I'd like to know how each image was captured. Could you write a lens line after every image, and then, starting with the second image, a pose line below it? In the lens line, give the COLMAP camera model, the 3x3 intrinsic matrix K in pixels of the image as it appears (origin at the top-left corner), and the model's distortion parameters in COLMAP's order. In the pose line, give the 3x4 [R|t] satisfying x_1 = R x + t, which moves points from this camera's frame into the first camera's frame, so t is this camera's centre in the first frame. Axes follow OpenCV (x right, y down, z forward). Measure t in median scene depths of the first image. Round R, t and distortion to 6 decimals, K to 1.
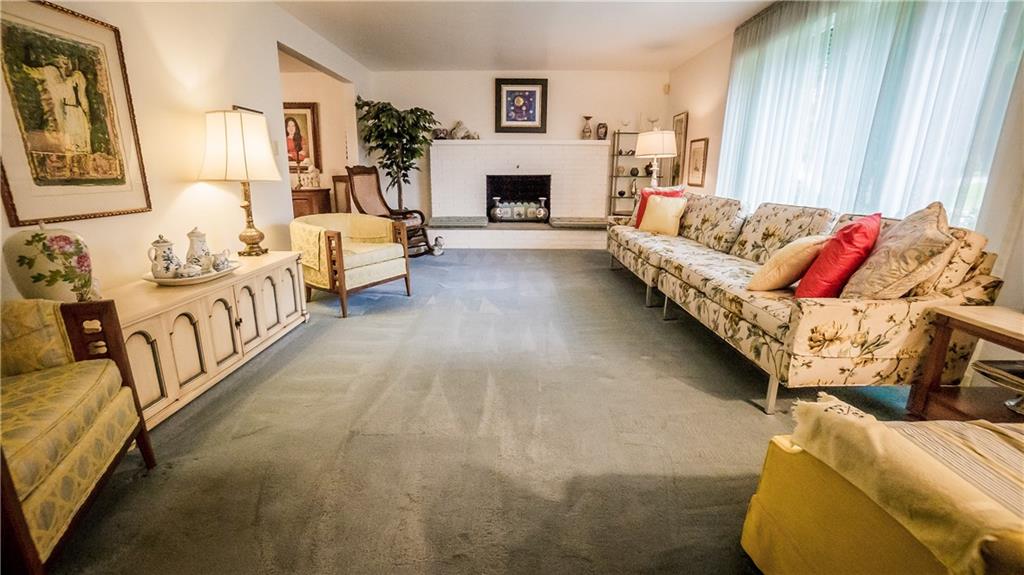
lens RADIAL K [[450.8, 0, 506.8], [0, 450.8, 291.8], [0, 0, 1]] dist [-0.062482, 0.023272]
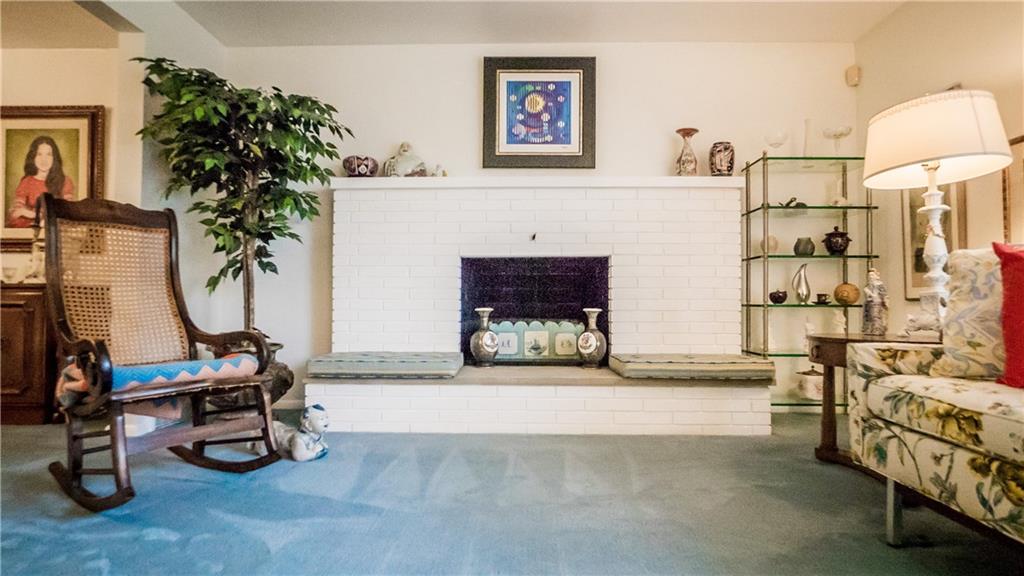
lens RADIAL K [[498.1, 0, 512.0], [0, 498.1, 288.0], [0, 0, 1]] dist [-0.003754, -0.000251]
pose [[0.999964, 0.000291, -0.008445, 0.008417], [-0.002824, 0.953470, -0.301476, -0.087113], [0.007964, 0.301489, 0.953436, 0.558694]]
